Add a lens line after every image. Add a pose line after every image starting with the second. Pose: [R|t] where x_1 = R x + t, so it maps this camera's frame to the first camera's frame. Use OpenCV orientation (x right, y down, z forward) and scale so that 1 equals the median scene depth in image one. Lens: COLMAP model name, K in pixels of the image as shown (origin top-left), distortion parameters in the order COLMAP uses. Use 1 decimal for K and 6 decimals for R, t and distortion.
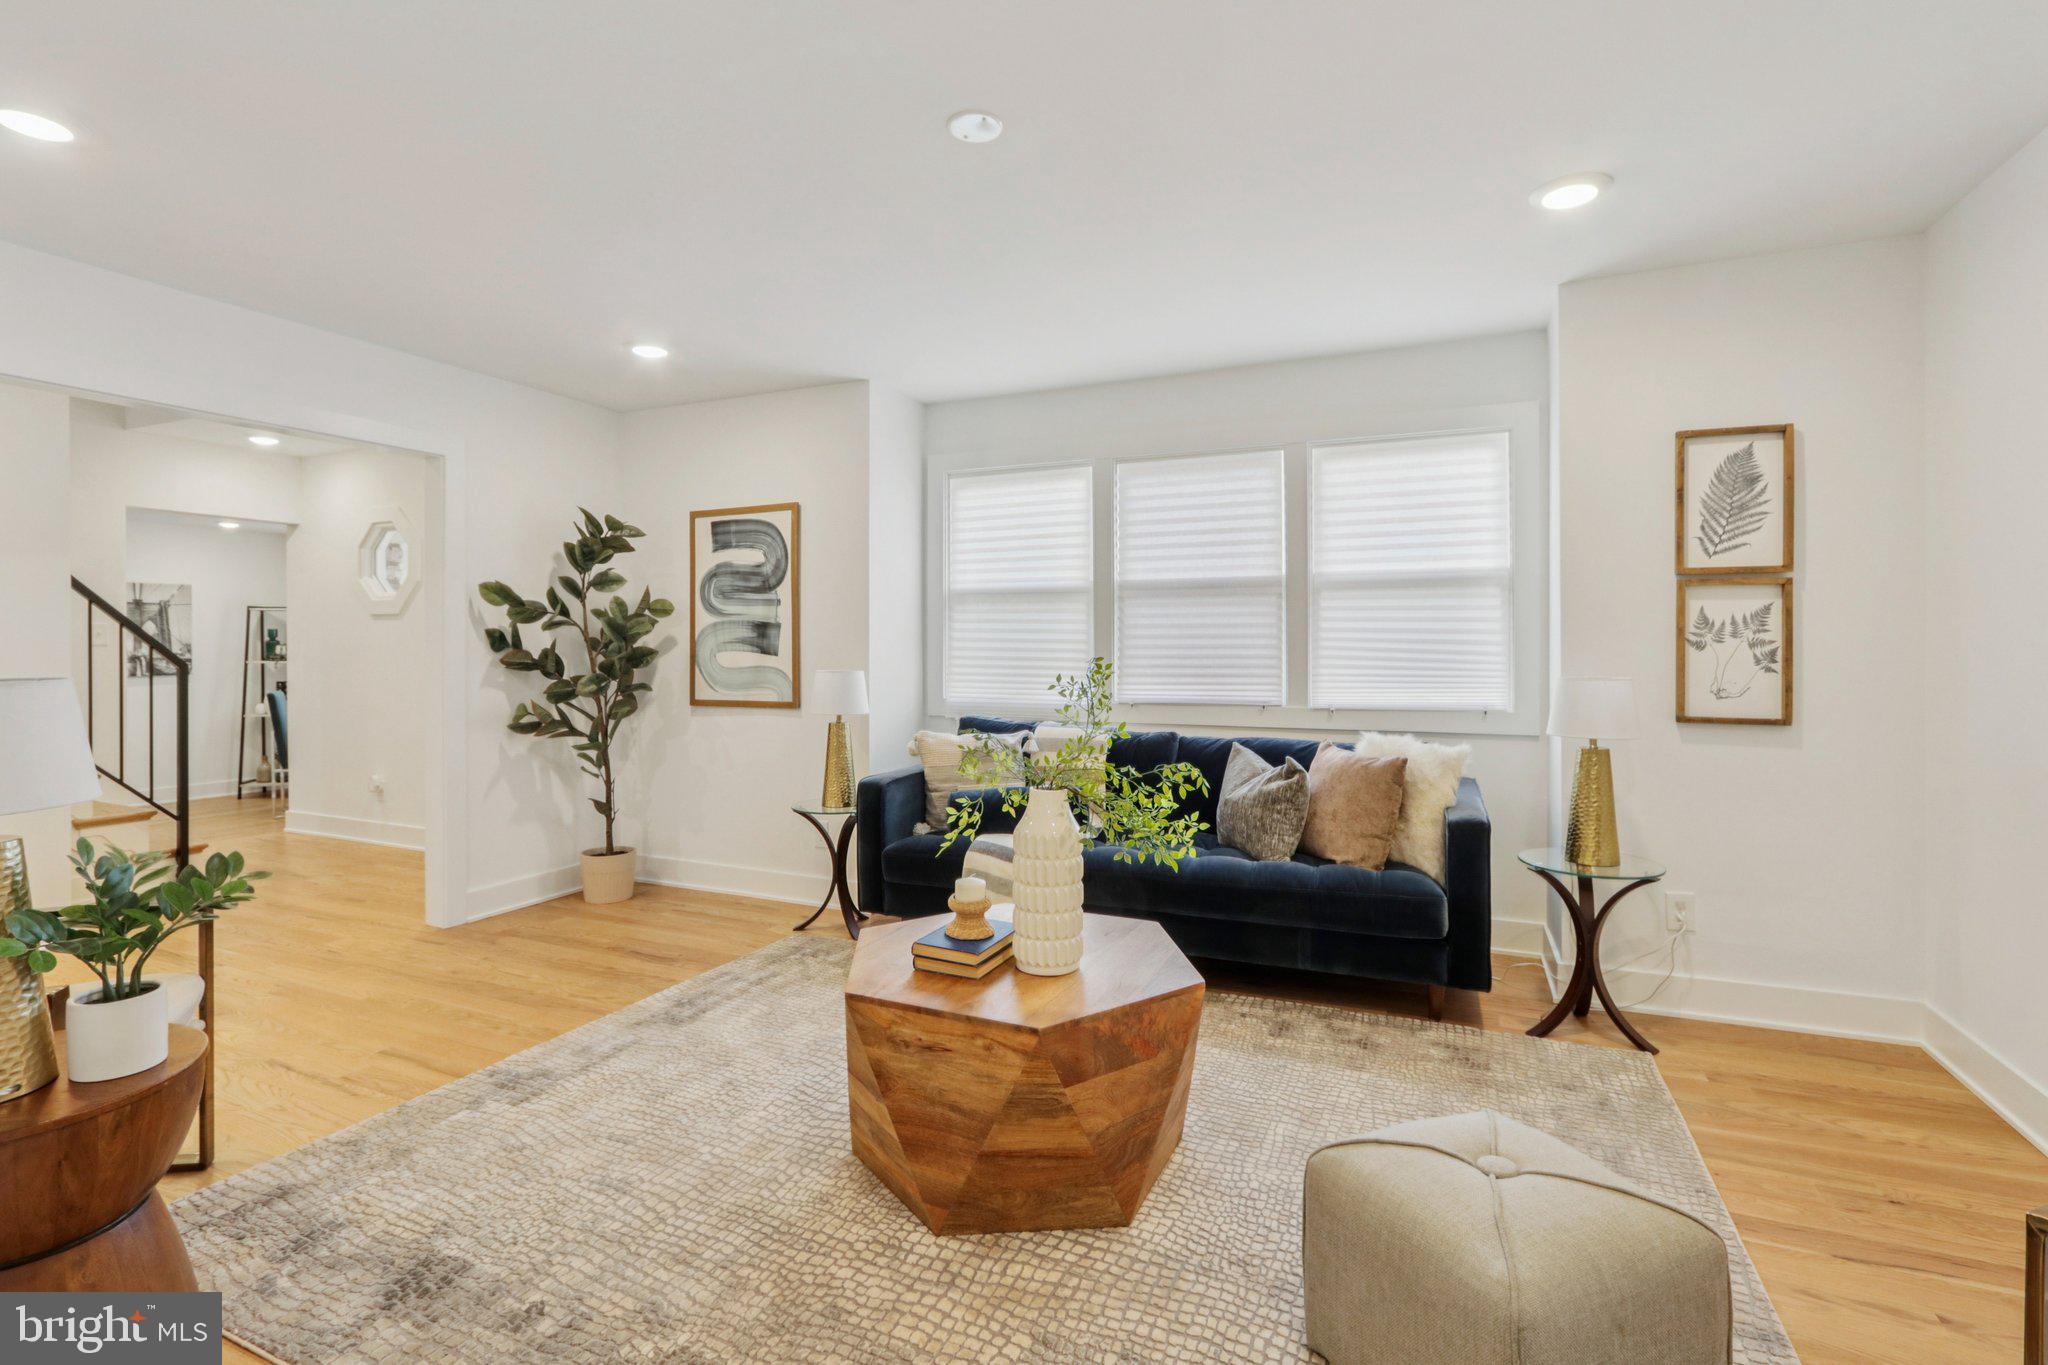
lens RADIAL K [[955.4, 0, 1015.3], [0, 955.4, 659.8], [0, 0, 1]] dist [-0.020796, 0.005829]
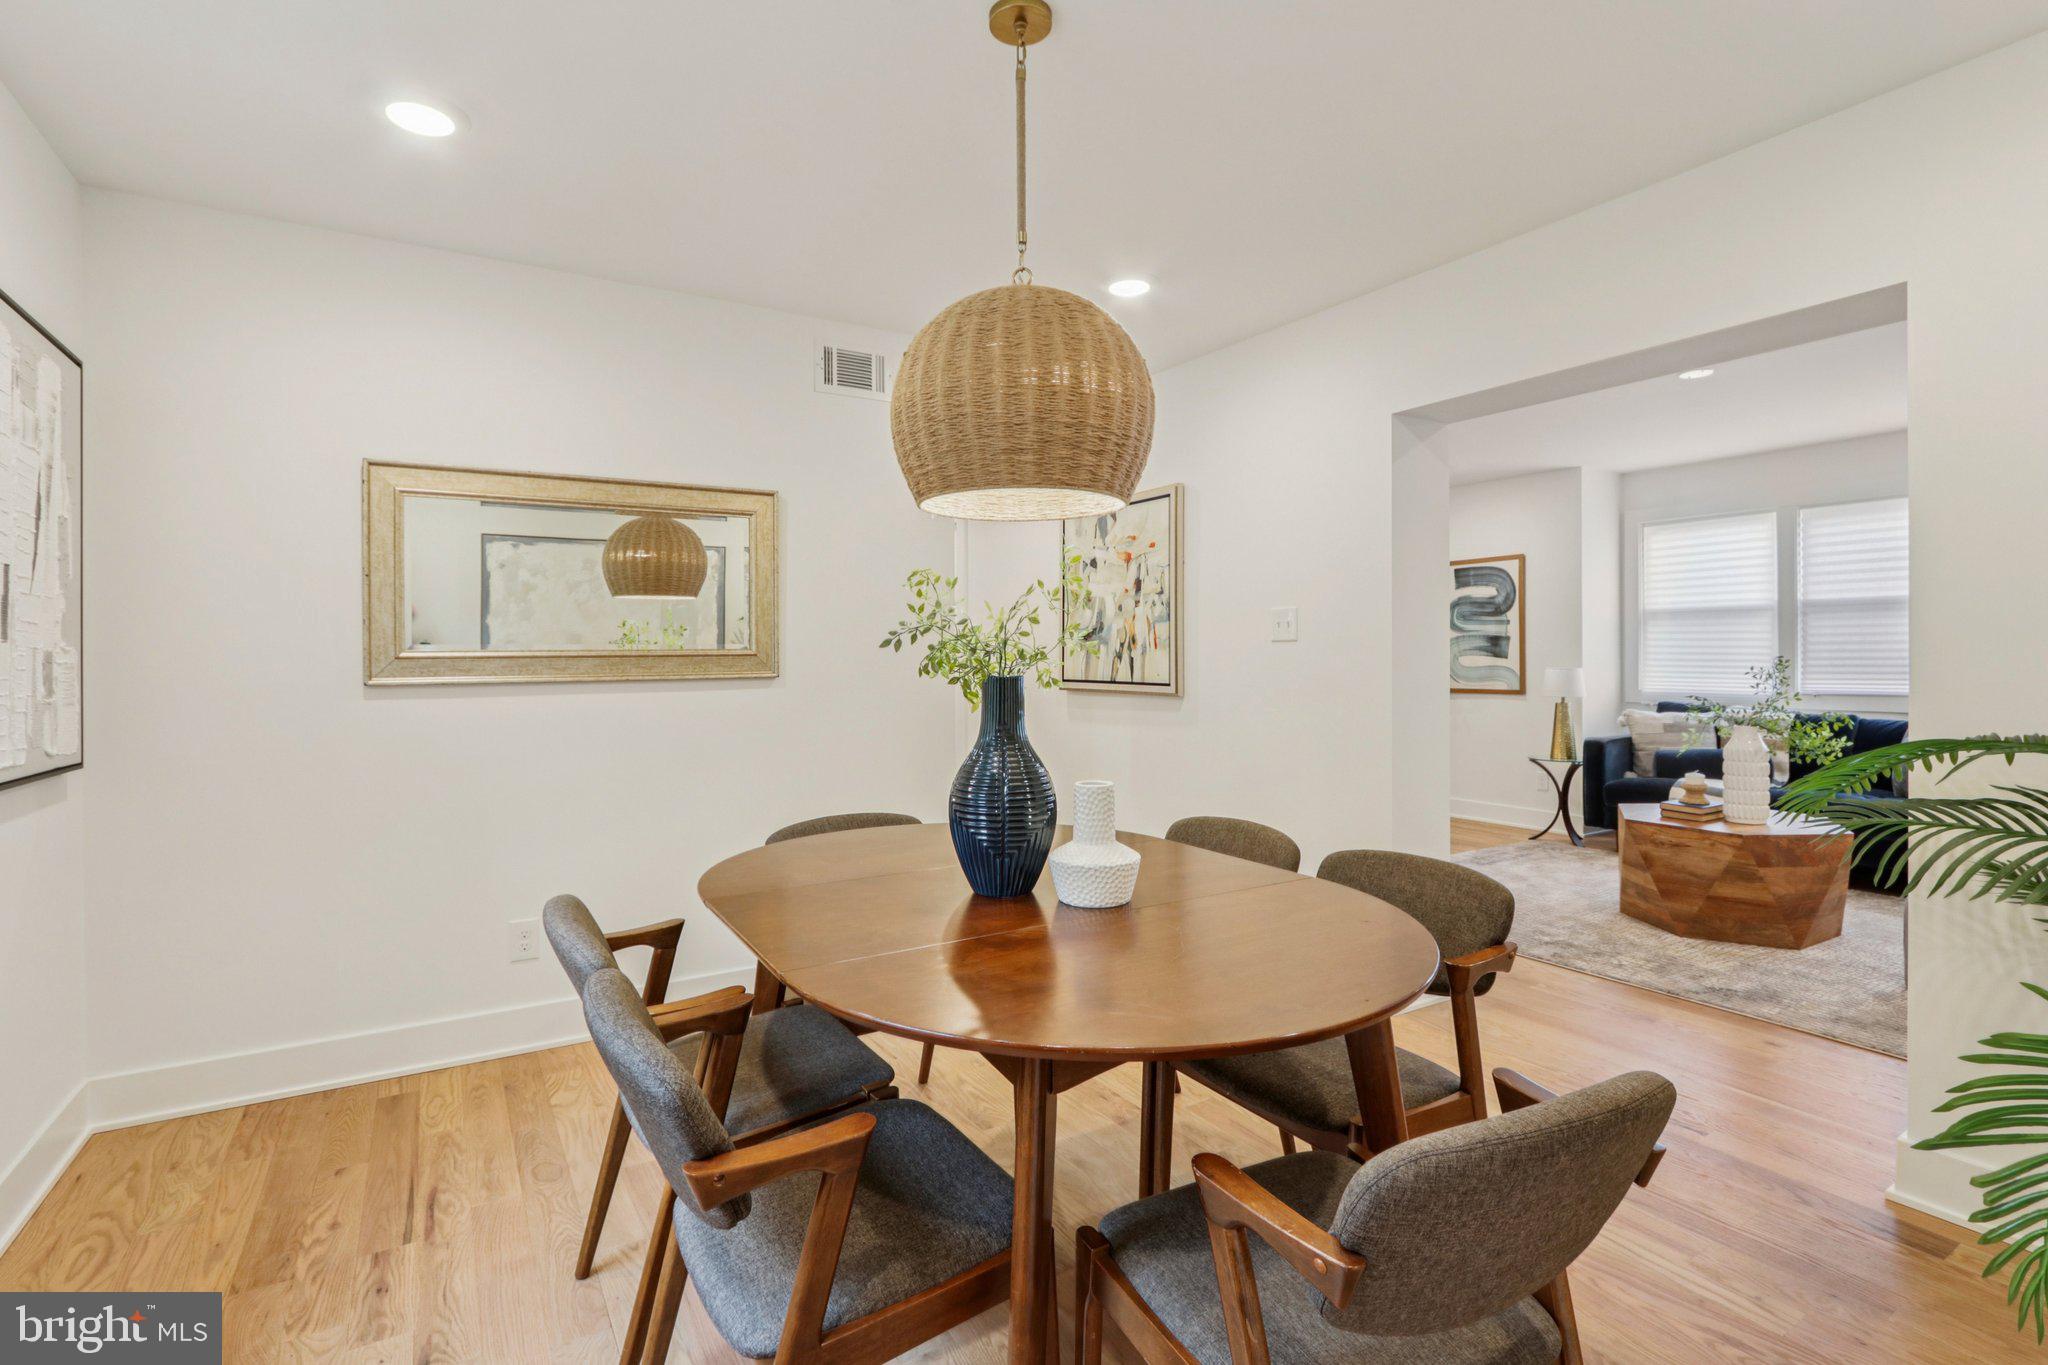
lens RADIAL K [[955.4, 0, 1015.3], [0, 955.4, 659.8], [0, 0, 1]] dist [-0.020796, 0.005829]
pose [[0.826116, -0.001119, -0.563499, -0.053985], [-0.003654, 0.999966, -0.007342, 0.012236], [0.563488, 0.008124, 0.826084, -0.689505]]
